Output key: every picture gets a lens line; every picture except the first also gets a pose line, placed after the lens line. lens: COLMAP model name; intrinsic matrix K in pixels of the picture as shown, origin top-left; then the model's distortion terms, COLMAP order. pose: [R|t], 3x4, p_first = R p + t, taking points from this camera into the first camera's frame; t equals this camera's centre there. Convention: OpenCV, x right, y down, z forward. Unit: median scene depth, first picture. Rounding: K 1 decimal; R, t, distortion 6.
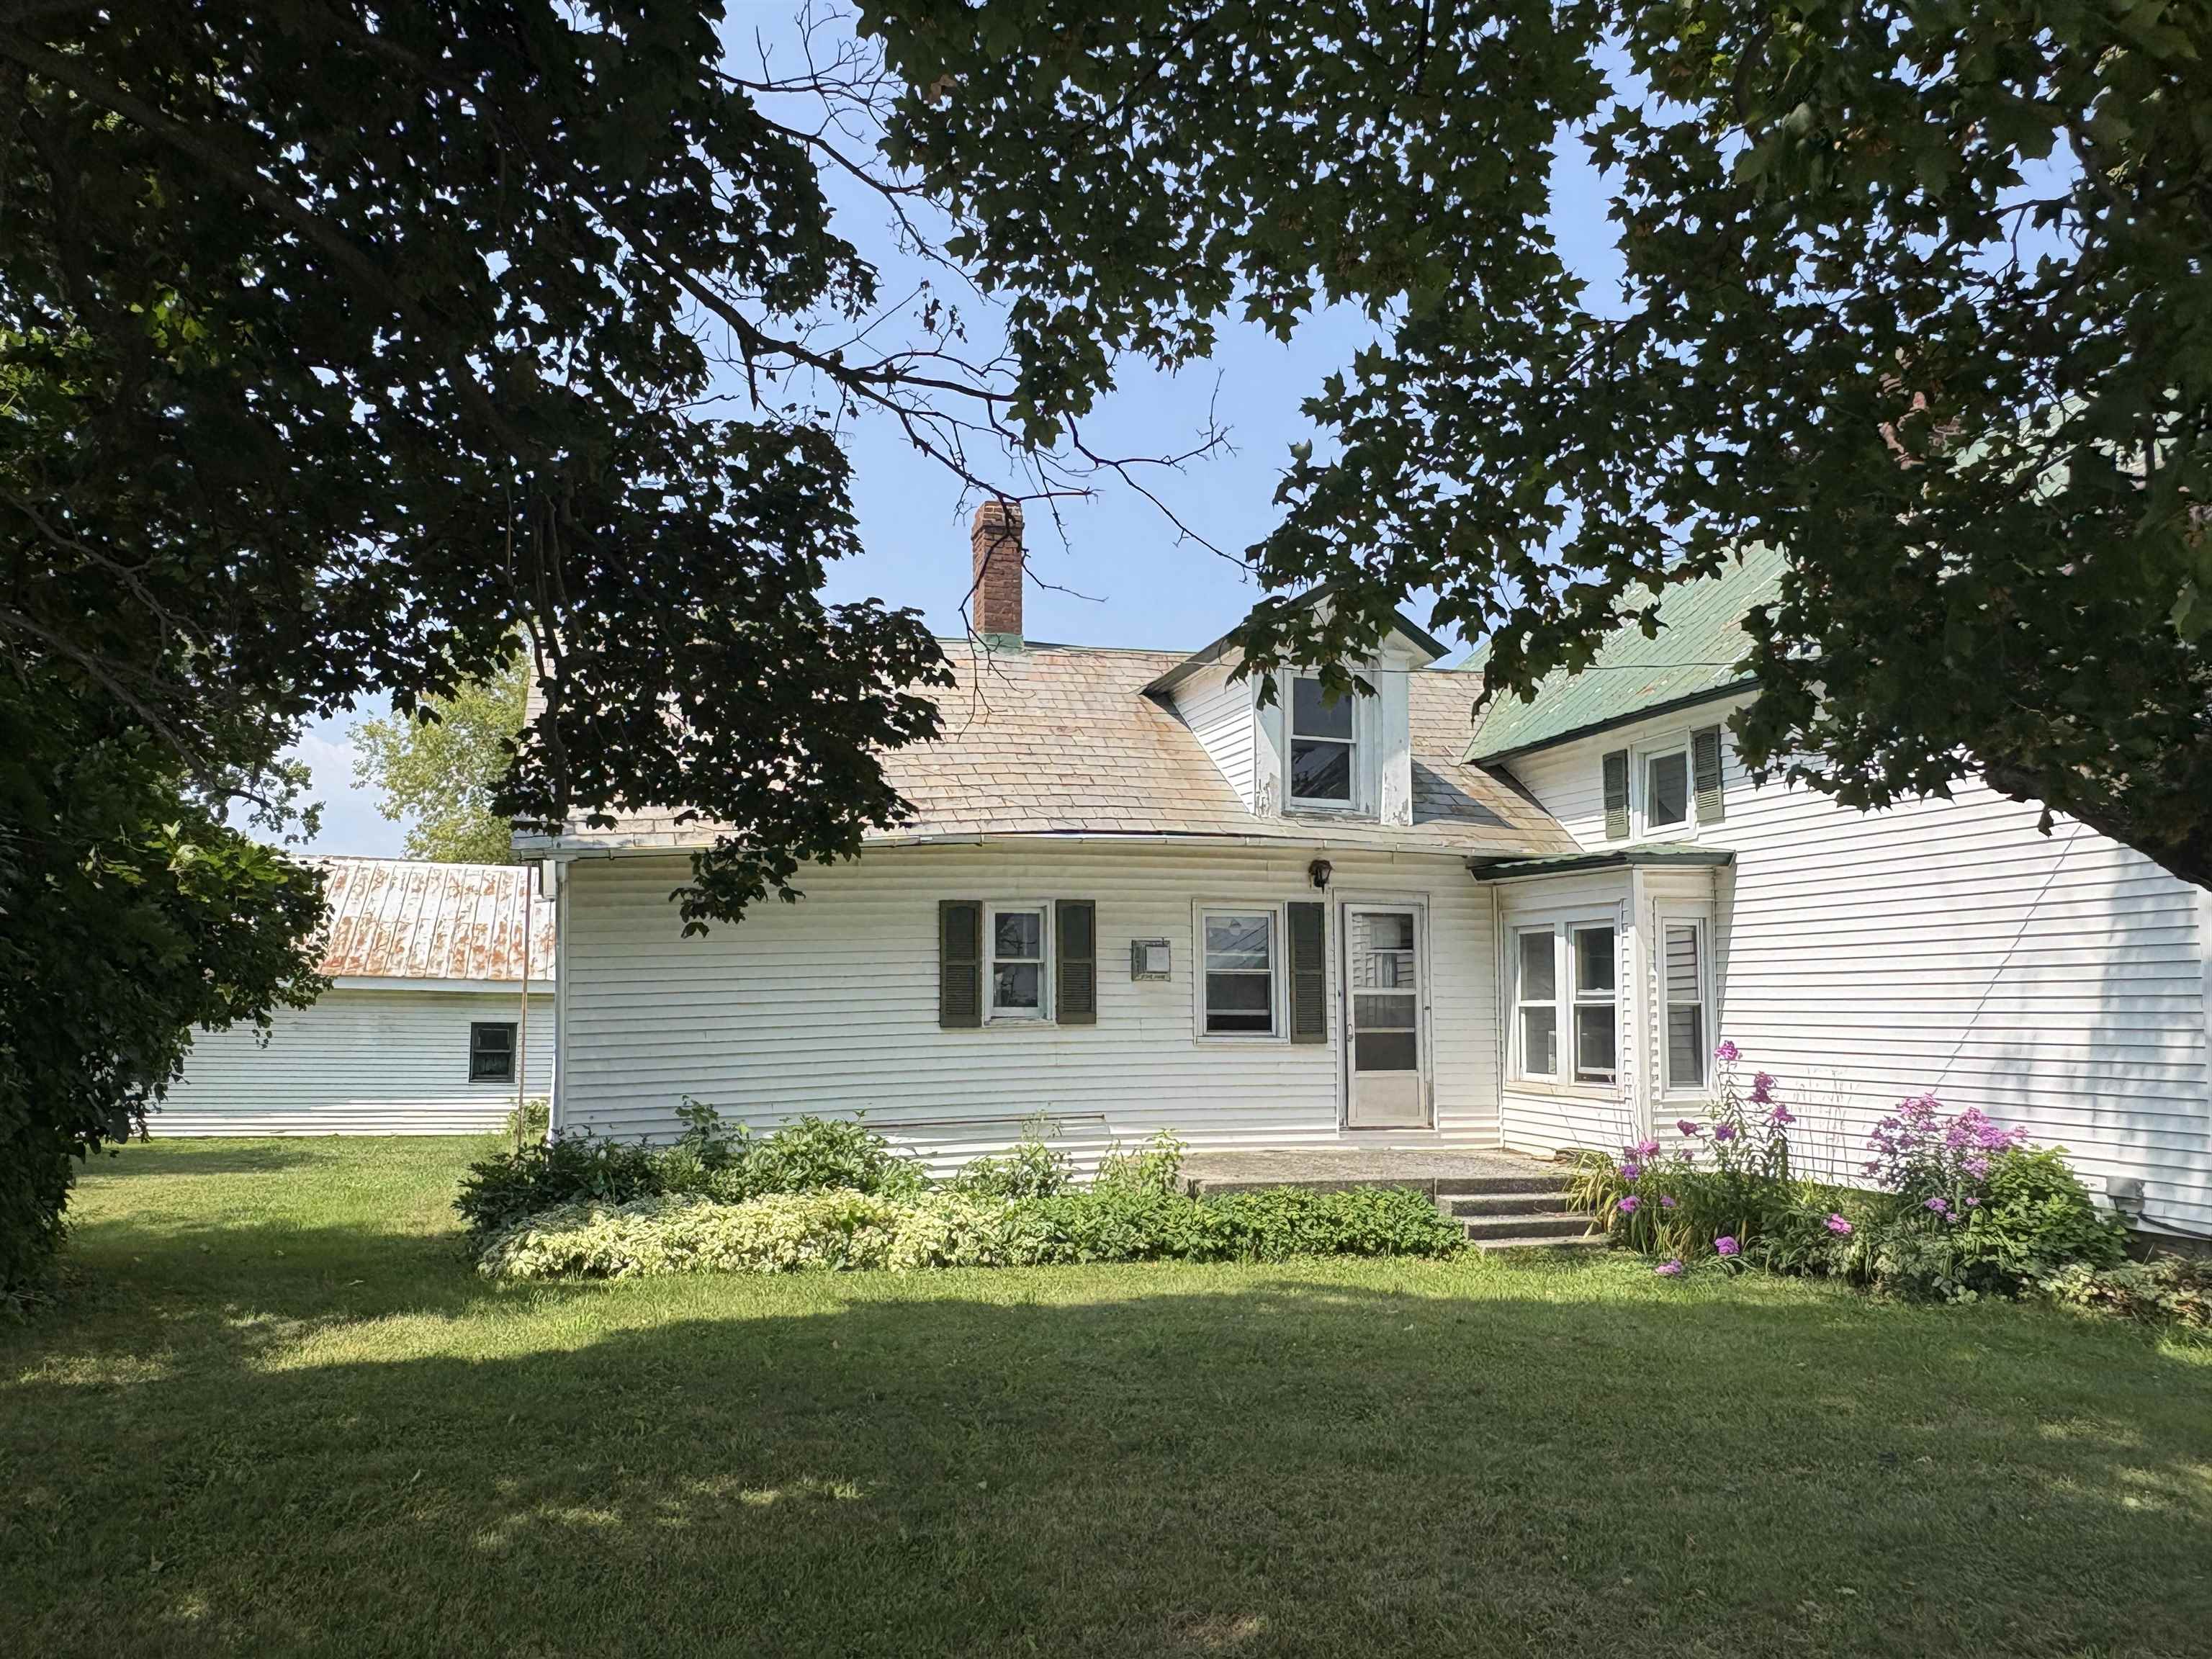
lens RADIAL K [[1695.0, 0, 1090.5], [0, 1695.0, 827.1], [0, 0, 1]] dist [0.006626, 0.002093]
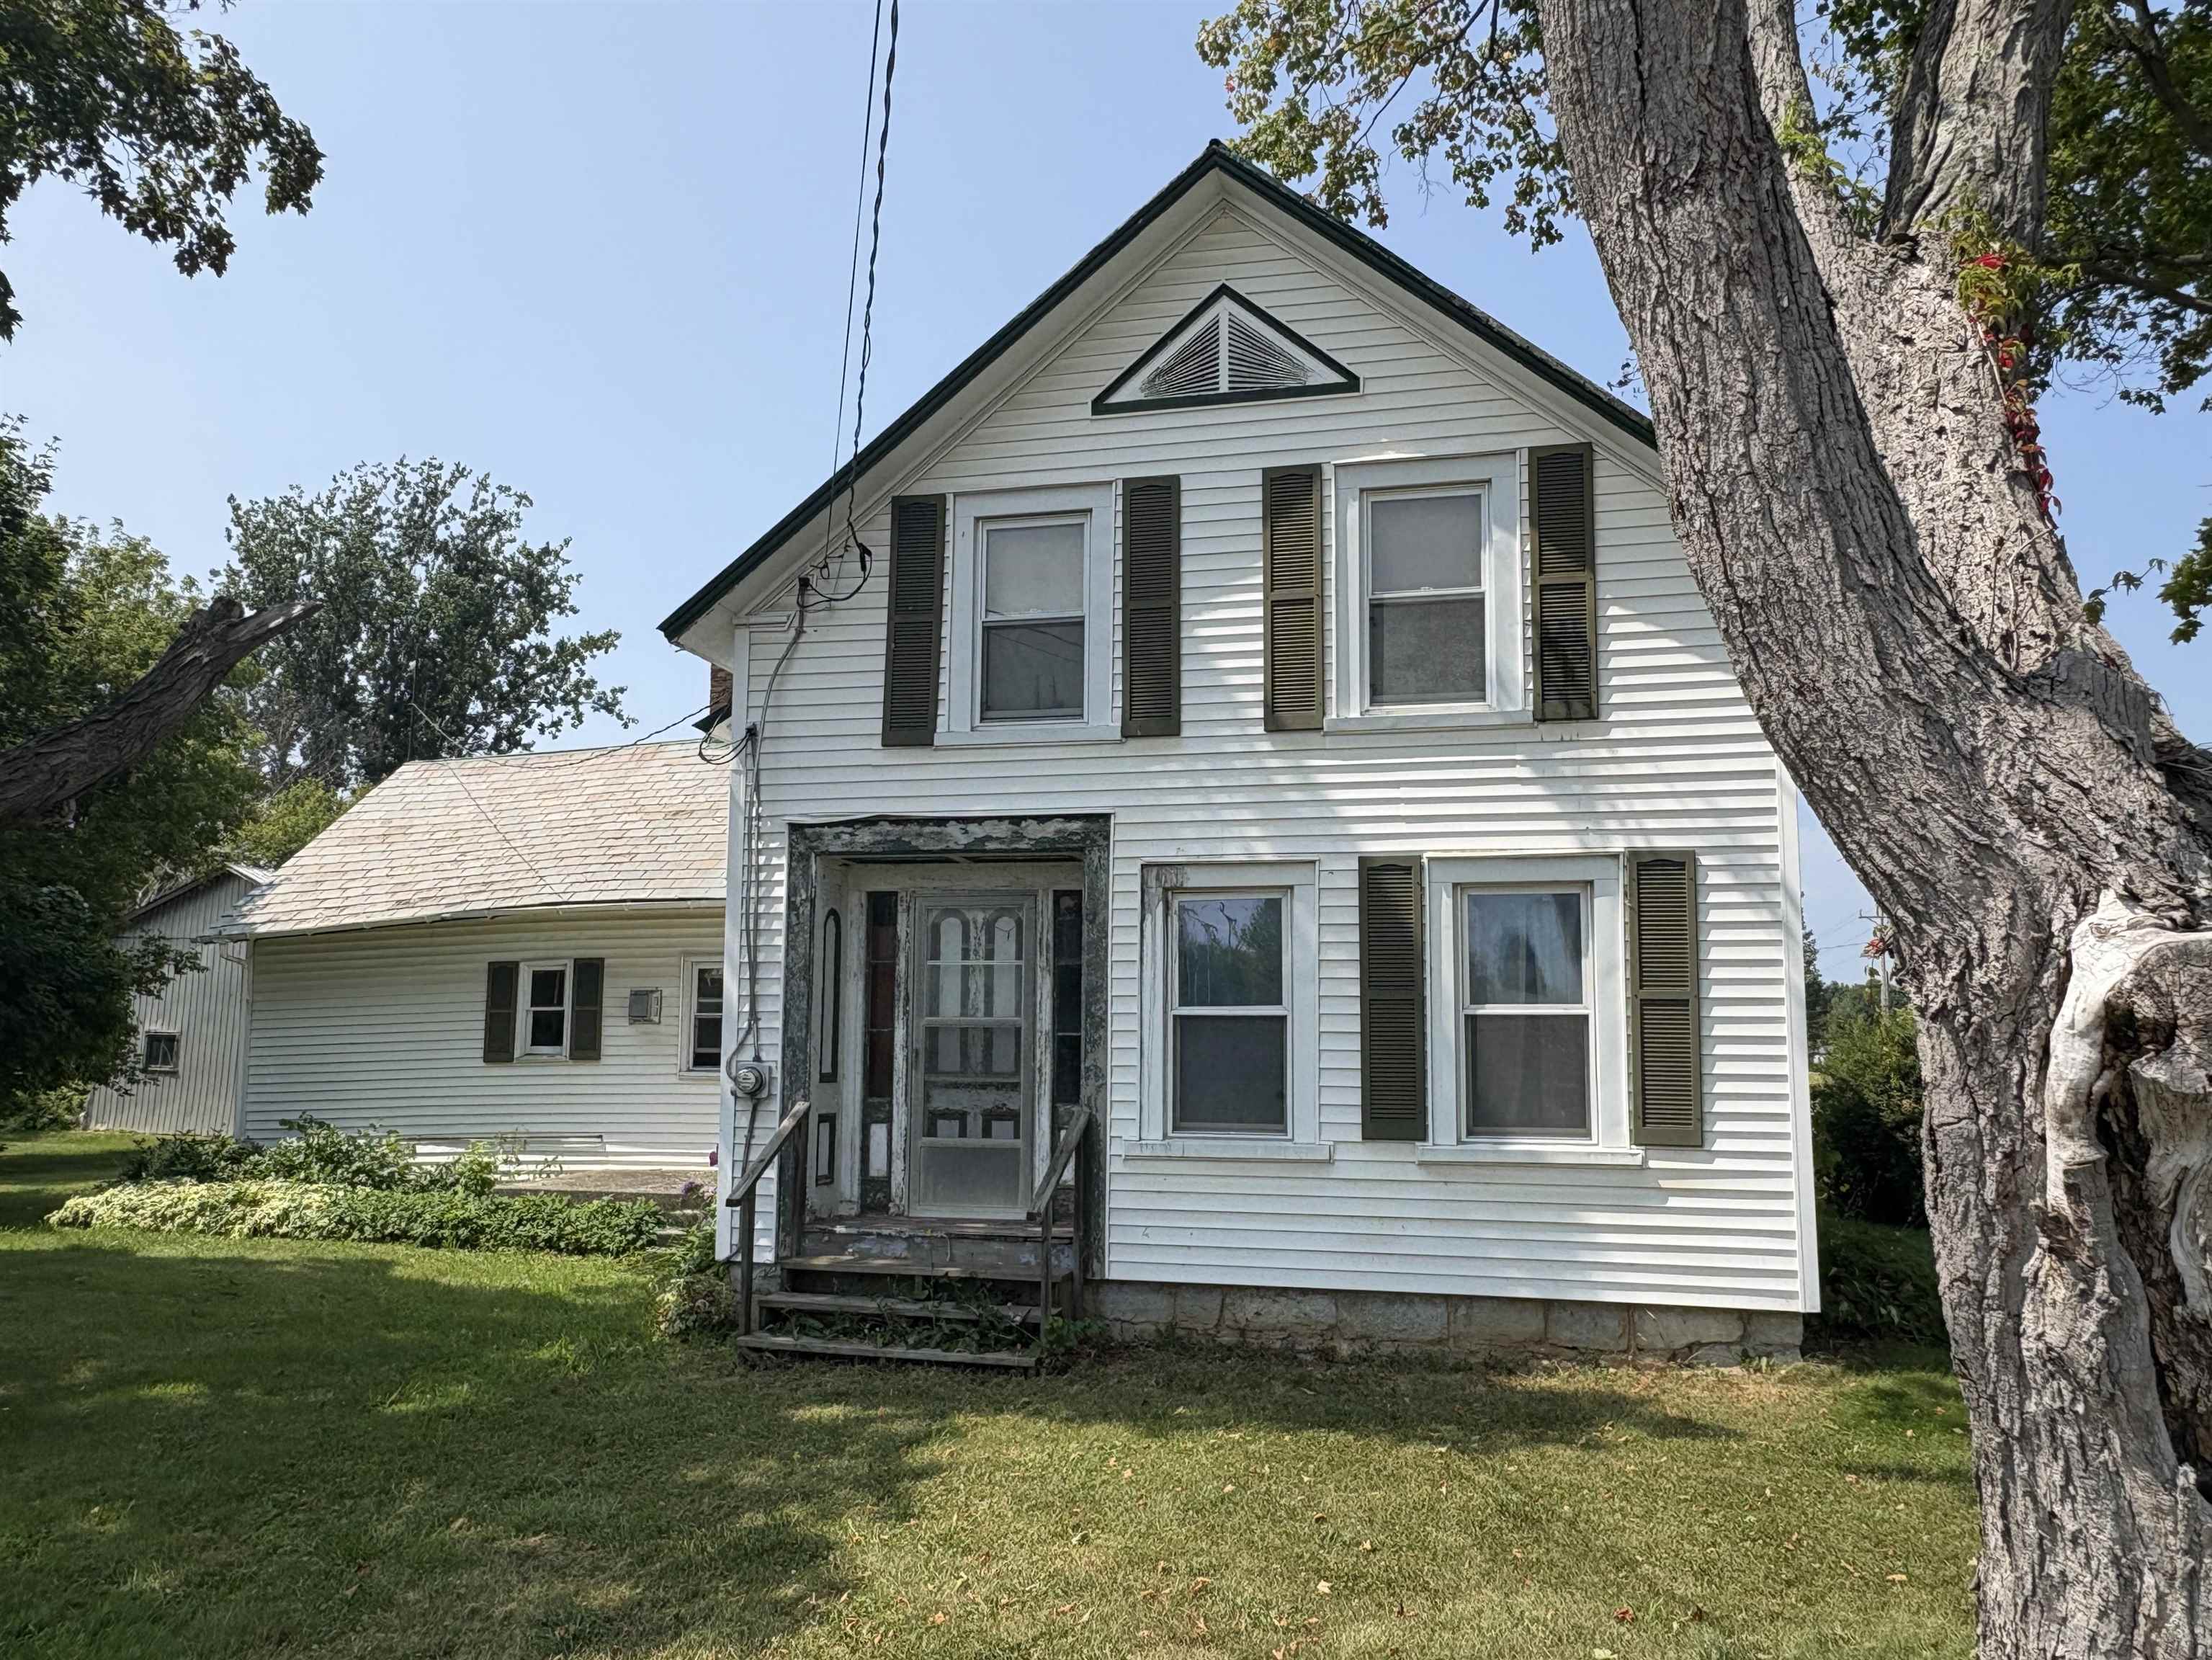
lens RADIAL K [[1695.2, 0, 1050.1], [0, 1695.2, 823.8], [0, 0, 1]] dist [0.006626, 0.002093]
pose [[0.850490, -0.068979, -0.521448, 0.921894], [0.053499, 0.997567, -0.044704, 0.018489], [0.523263, 0.010124, 0.852111, 0.129182]]
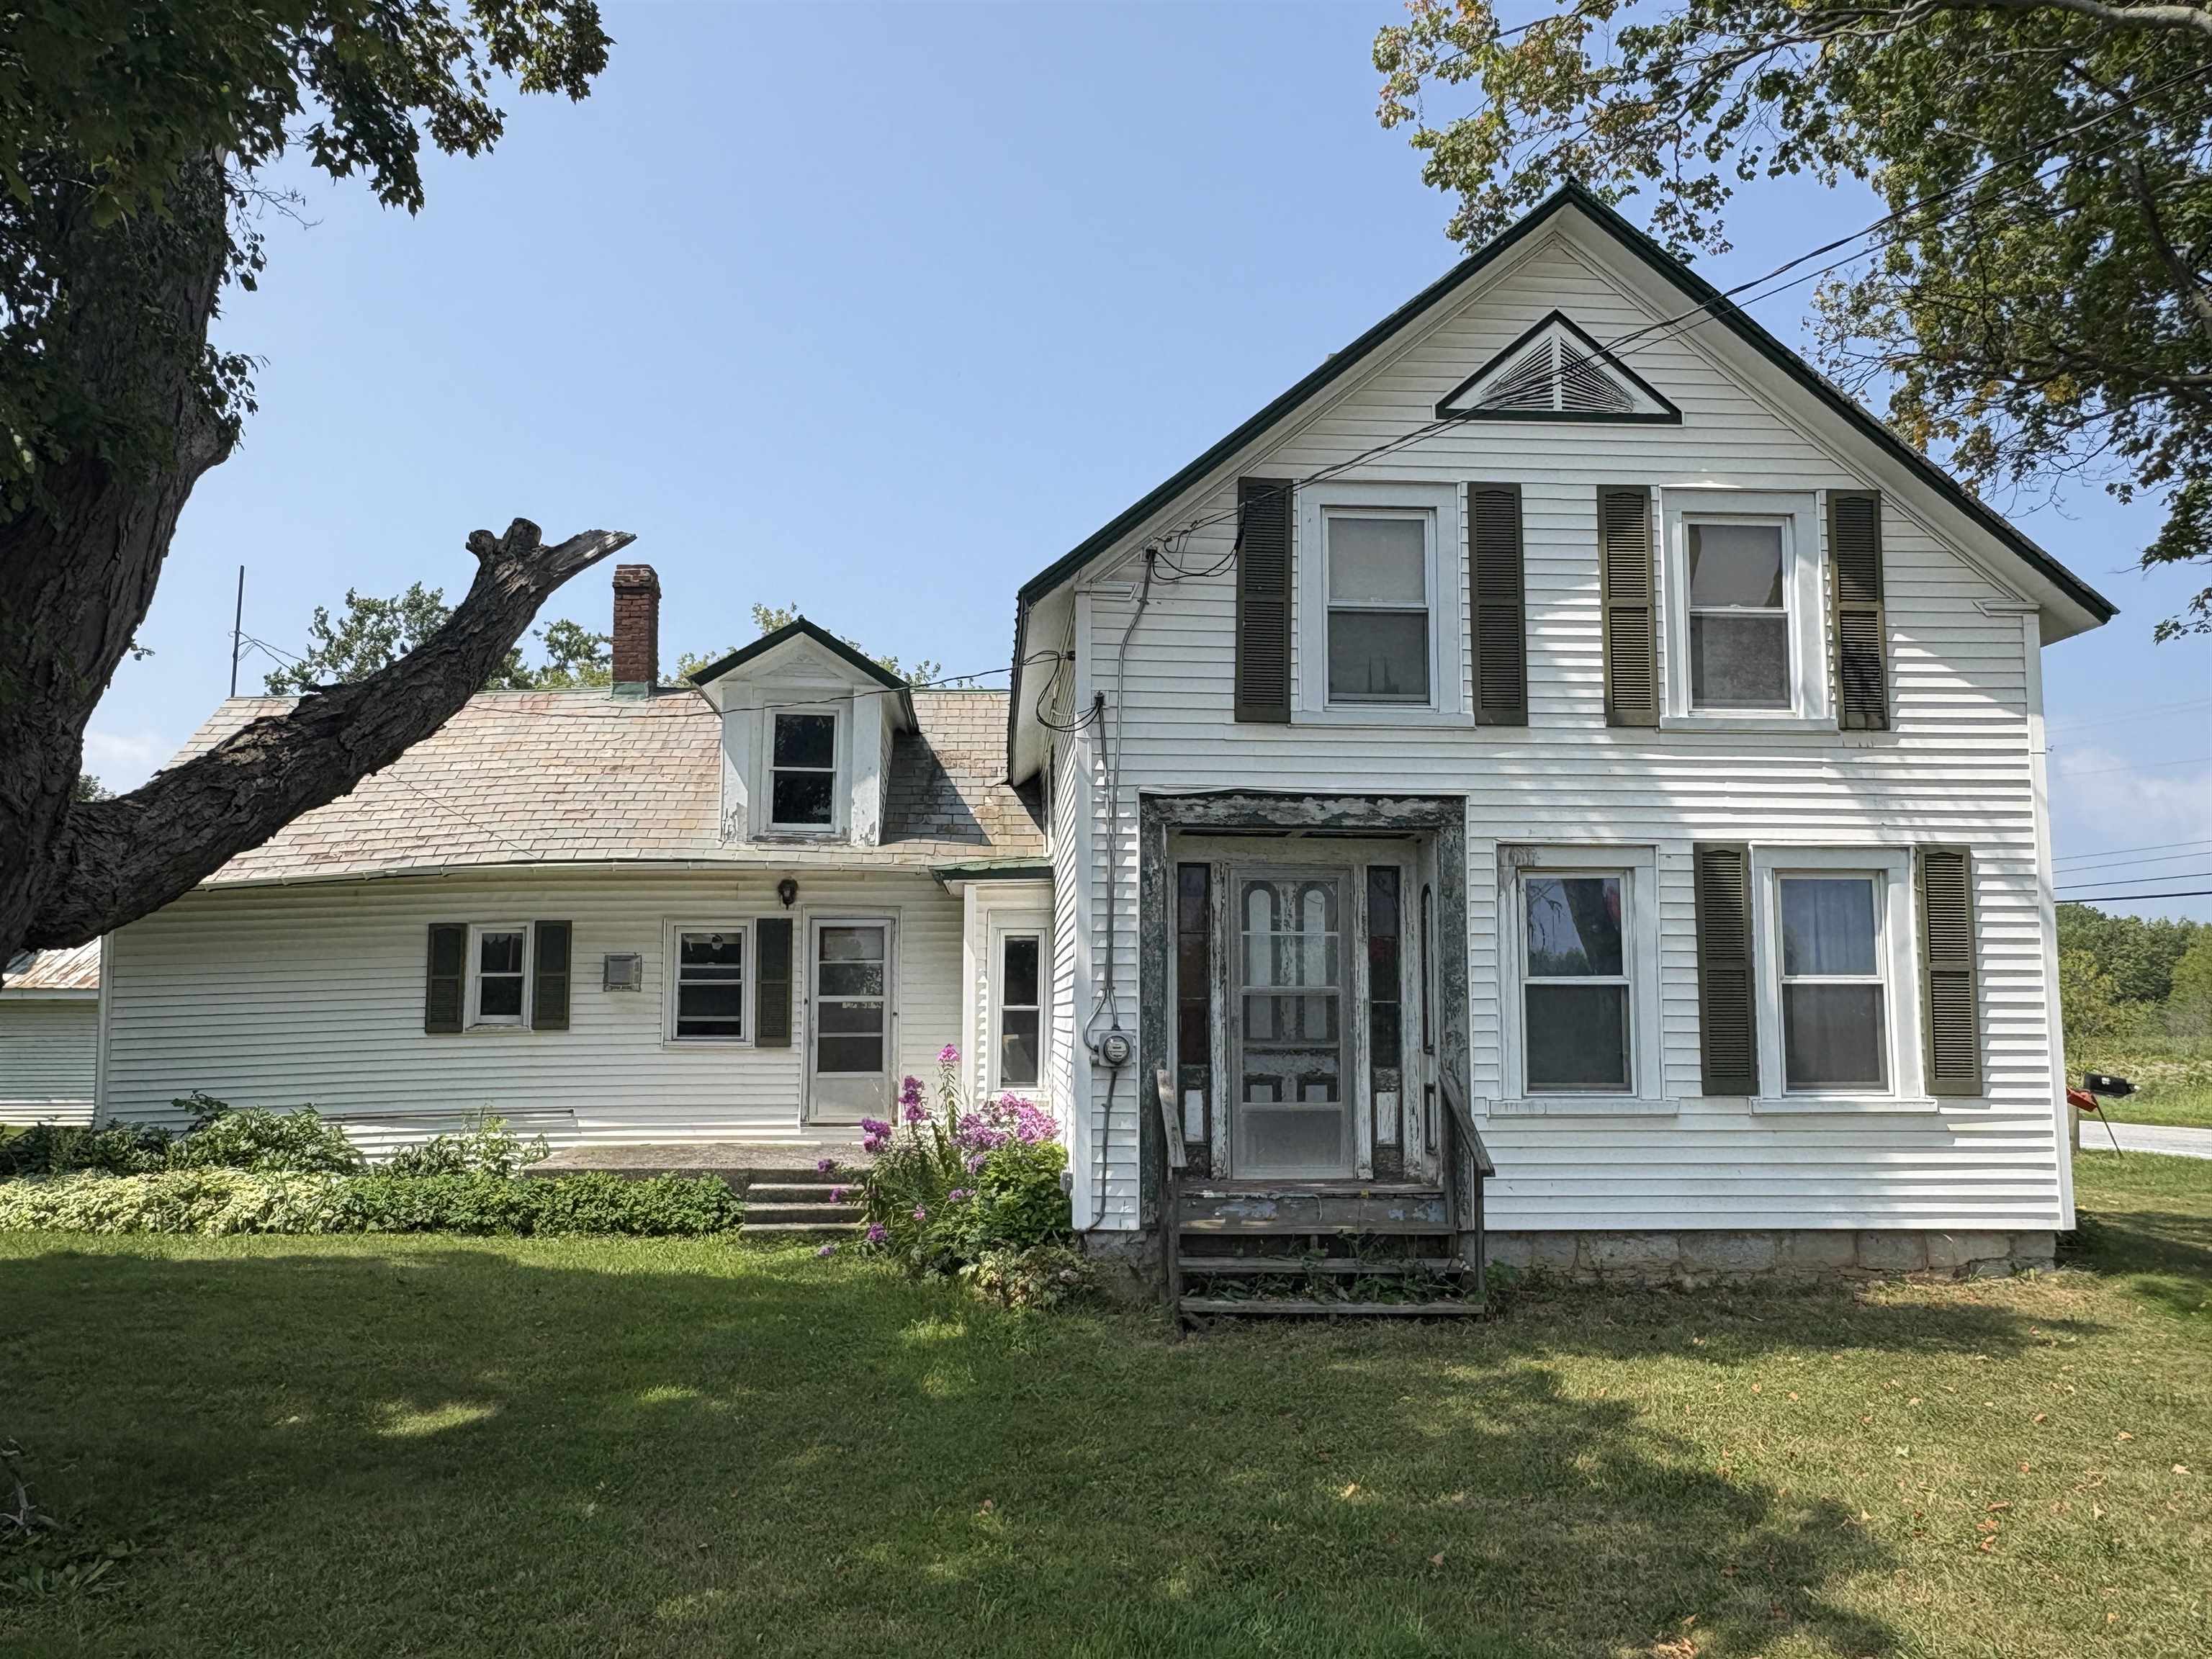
lens RADIAL K [[1695.0, 0, 1068.8], [0, 1695.0, 812.1], [0, 0, 1]] dist [0.006626, 0.002093]
pose [[0.970120, -0.033001, -0.240371, 0.603476], [0.029687, 0.999408, -0.017393, 0.000175], [0.240802, 0.009737, 0.970525, -0.022190]]
